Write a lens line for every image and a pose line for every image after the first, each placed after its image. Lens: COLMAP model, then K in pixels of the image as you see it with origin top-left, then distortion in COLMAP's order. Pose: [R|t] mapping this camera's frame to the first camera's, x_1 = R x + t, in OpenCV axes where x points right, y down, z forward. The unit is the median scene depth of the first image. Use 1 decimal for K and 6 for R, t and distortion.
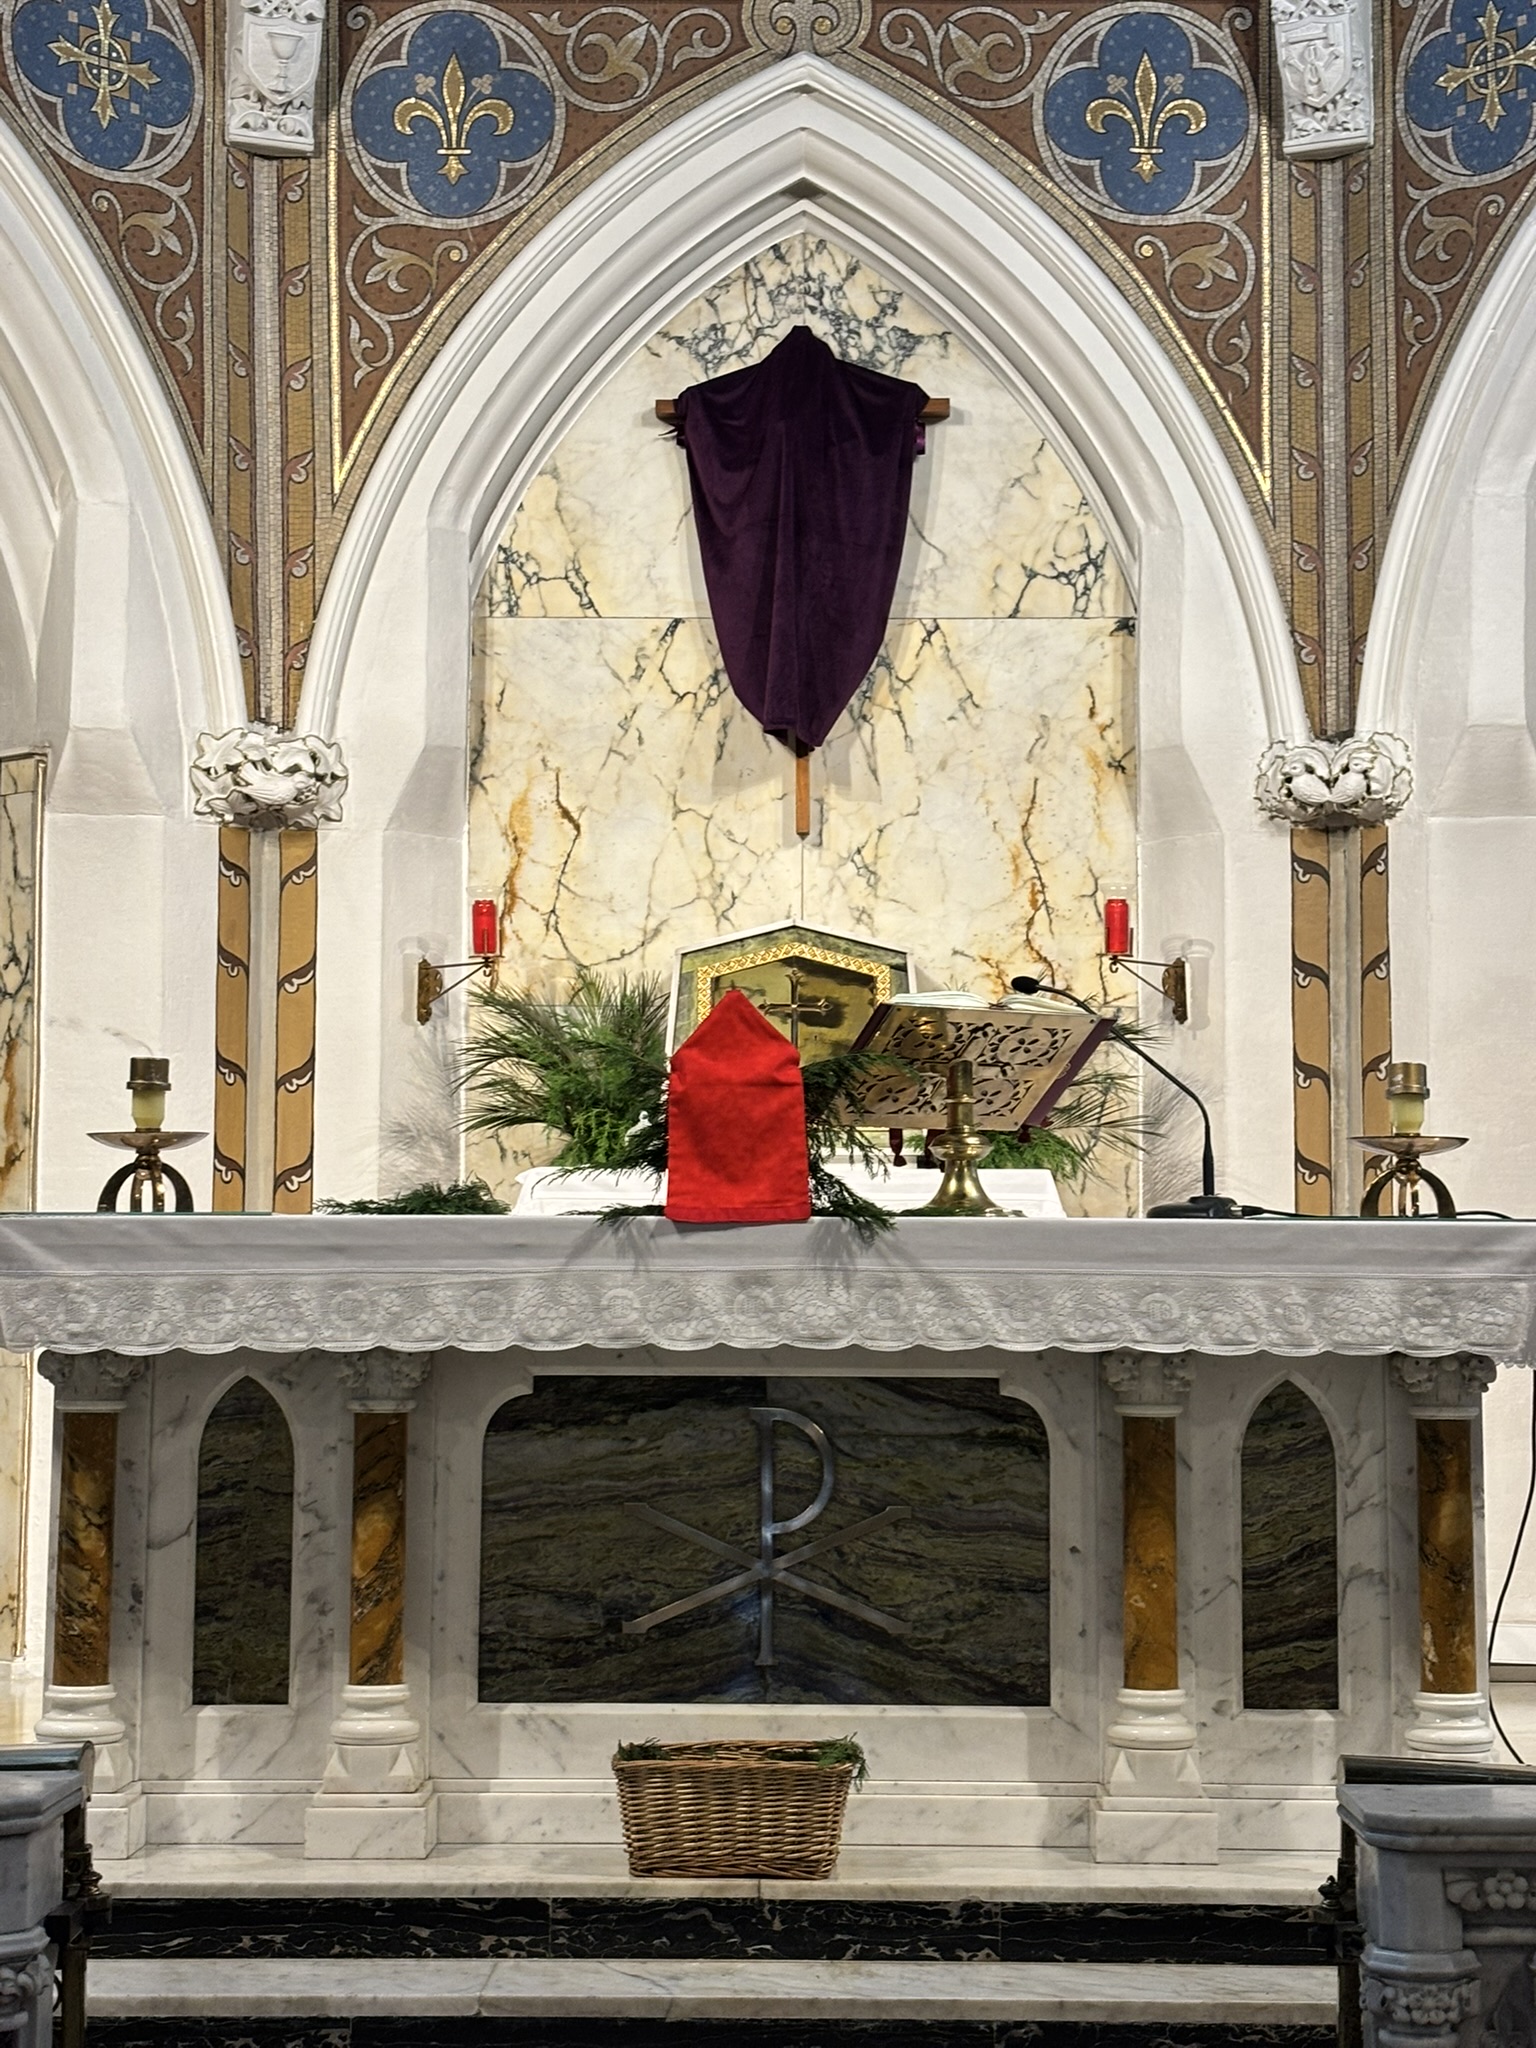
lens RADIAL K [[3637.4, 0, 812.5], [0, 3637.4, 1025.8], [0, 0, 1]] dist [0.145080, 0.000000]
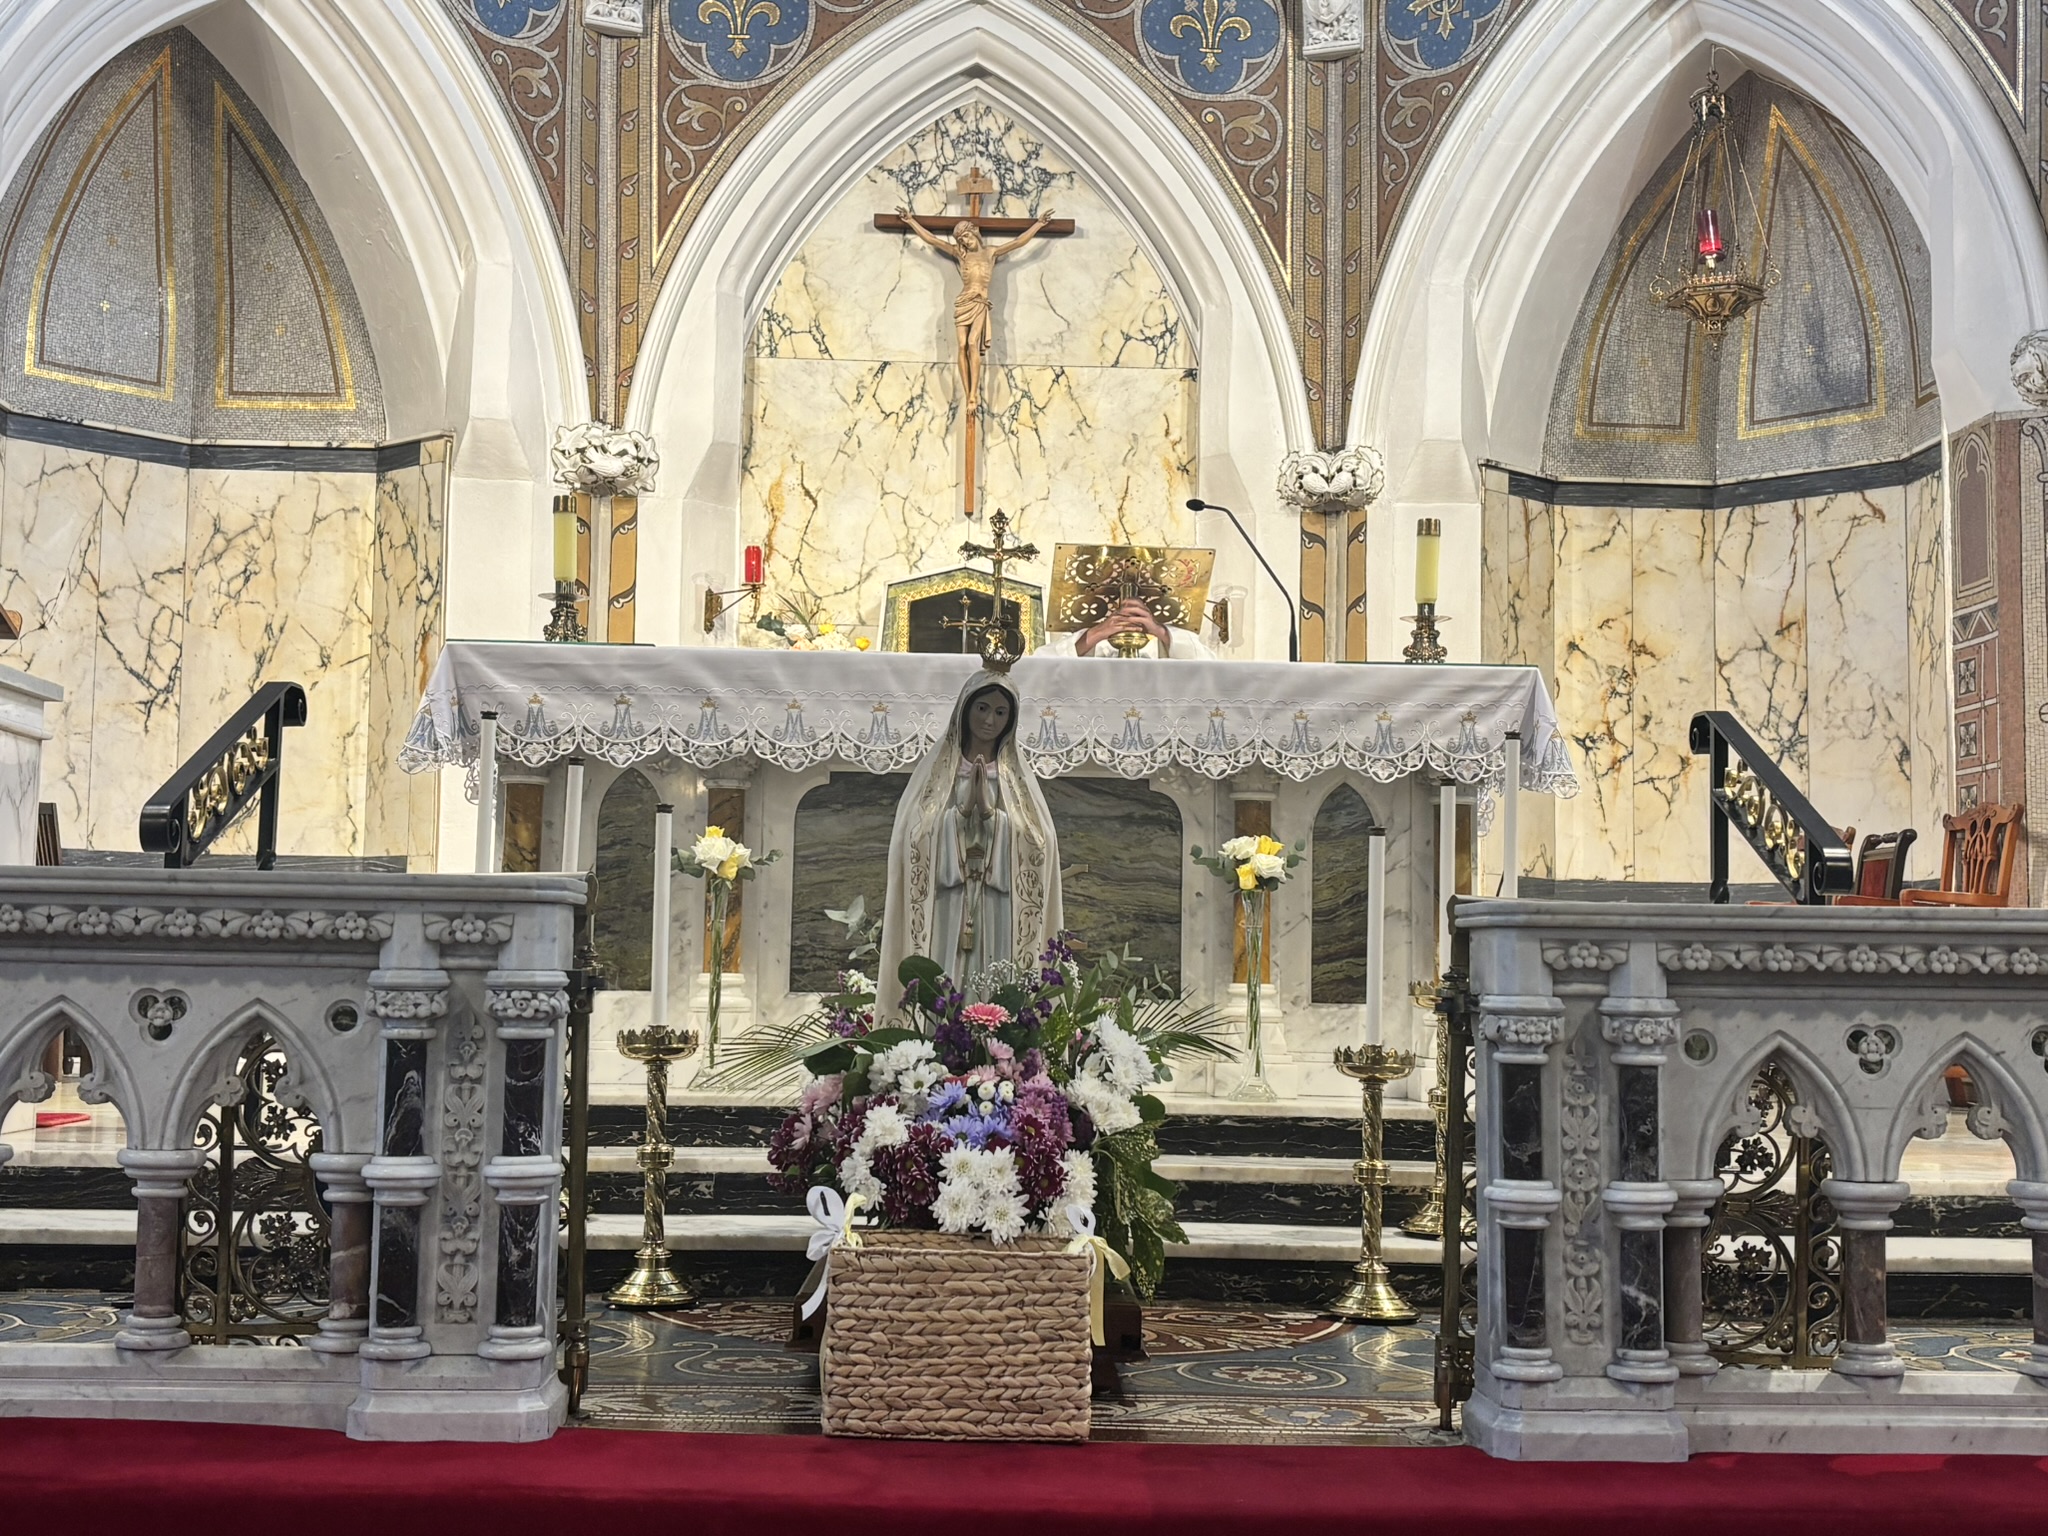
lens RADIAL K [[2443.8, 0, 1013.7], [0, 2443.8, 781.4], [0, 0, 1]] dist [0.084434, 0.000000]
pose [[0.998919, 0.017676, 0.042990, -0.025611], [-0.017791, 0.999839, 0.002294, 0.054775], [-0.042943, -0.003056, 0.999073, 0.014760]]
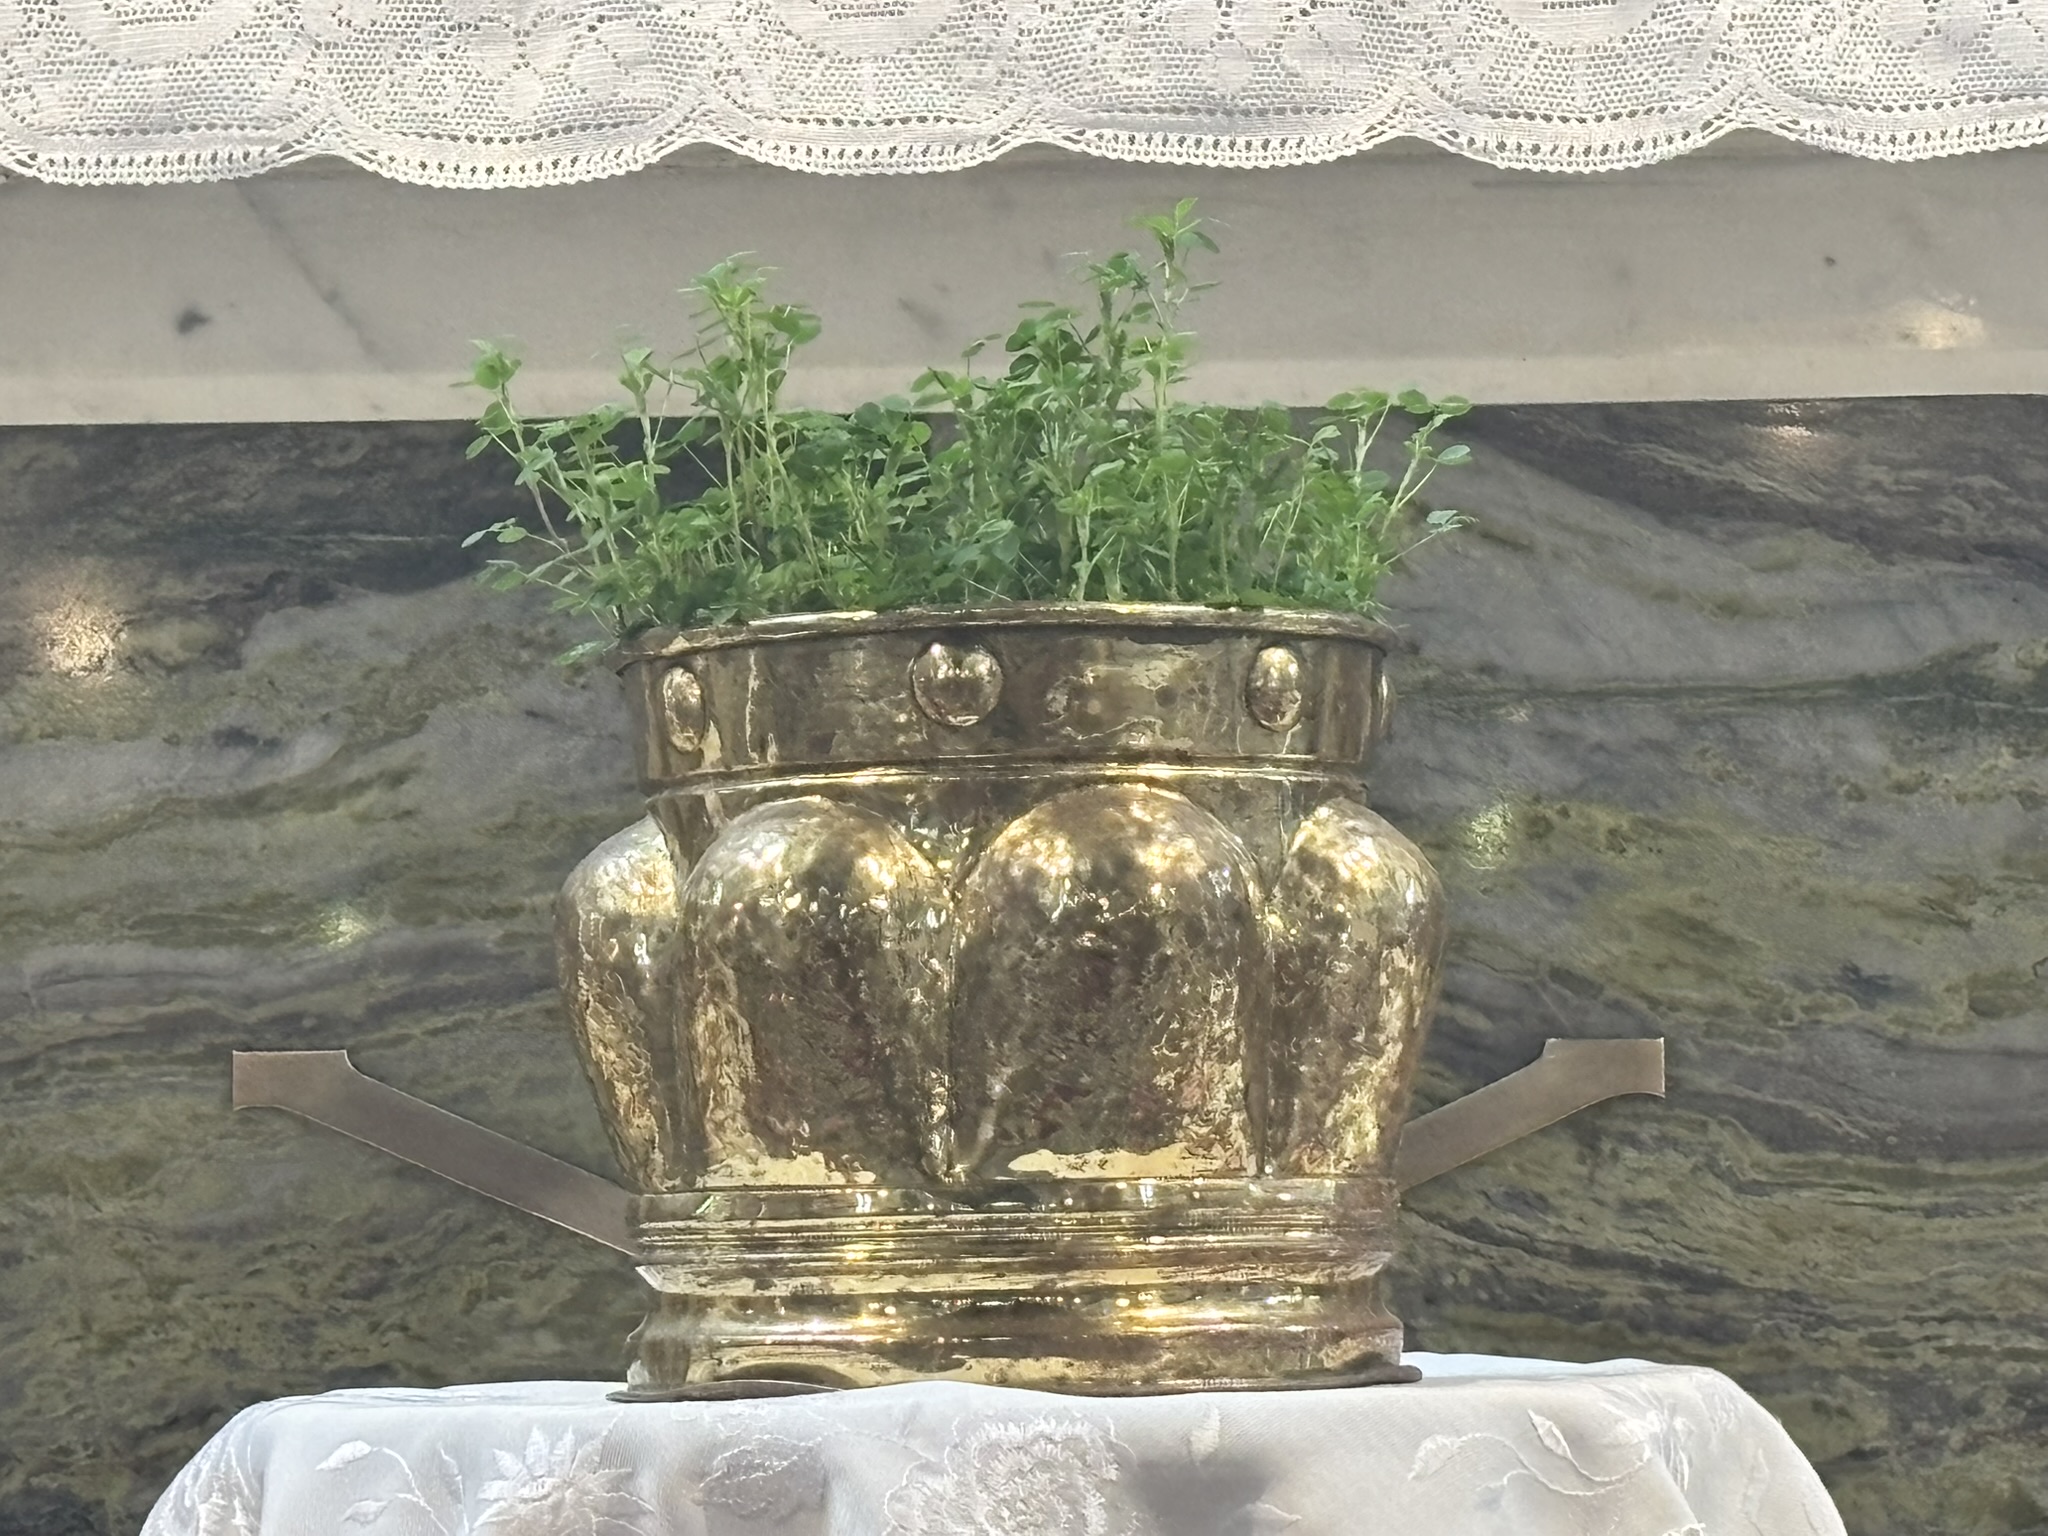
lens RADIAL K [[8359.9, 0, 1025.5], [0, 8359.9, 771.1], [0, 0, 1]] dist [0.058752, 0.000000]
pose [[0.999650, -0.020328, 0.016933, -0.008817], [0.019663, 0.999065, 0.038513, 0.055922], [-0.017700, -0.038167, 0.999115, 0.306815]]
